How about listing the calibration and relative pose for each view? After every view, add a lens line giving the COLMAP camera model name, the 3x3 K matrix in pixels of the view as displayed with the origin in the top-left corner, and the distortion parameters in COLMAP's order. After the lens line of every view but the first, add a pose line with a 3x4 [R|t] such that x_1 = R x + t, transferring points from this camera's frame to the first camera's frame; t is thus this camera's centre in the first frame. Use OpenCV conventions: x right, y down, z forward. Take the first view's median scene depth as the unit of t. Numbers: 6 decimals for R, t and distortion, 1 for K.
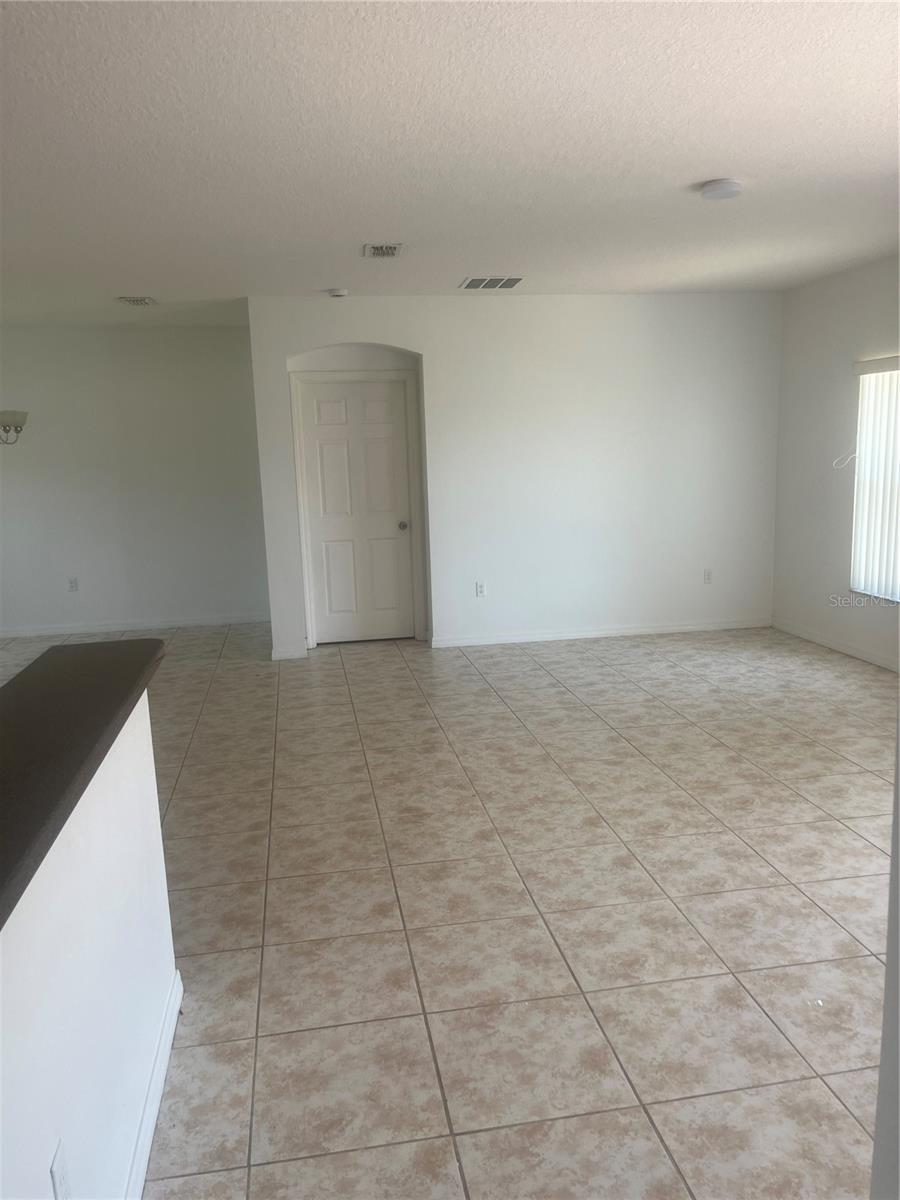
lens RADIAL K [[916.1, 0, 458.6], [0, 916.1, 604.0], [0, 0, 1]] dist [0.044484, -0.082068]
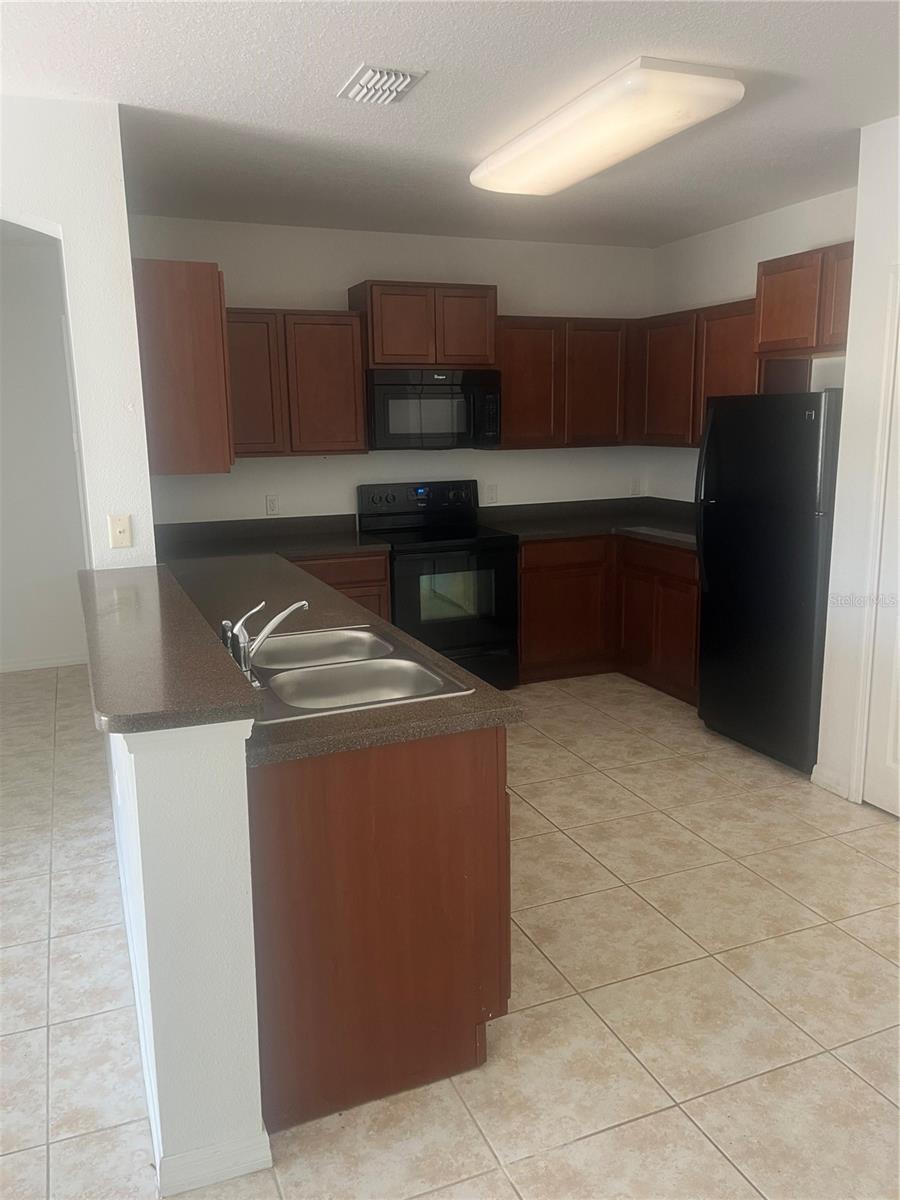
lens RADIAL K [[916.1, 0, 441.7], [0, 916.1, 609.0], [0, 0, 1]] dist [0.044484, -0.082068]
pose [[-0.976062, 0.089317, -0.198304, -0.334435], [0.006507, 0.923367, 0.383863, -0.221311], [0.217393, 0.373384, -0.901845, 1.232955]]
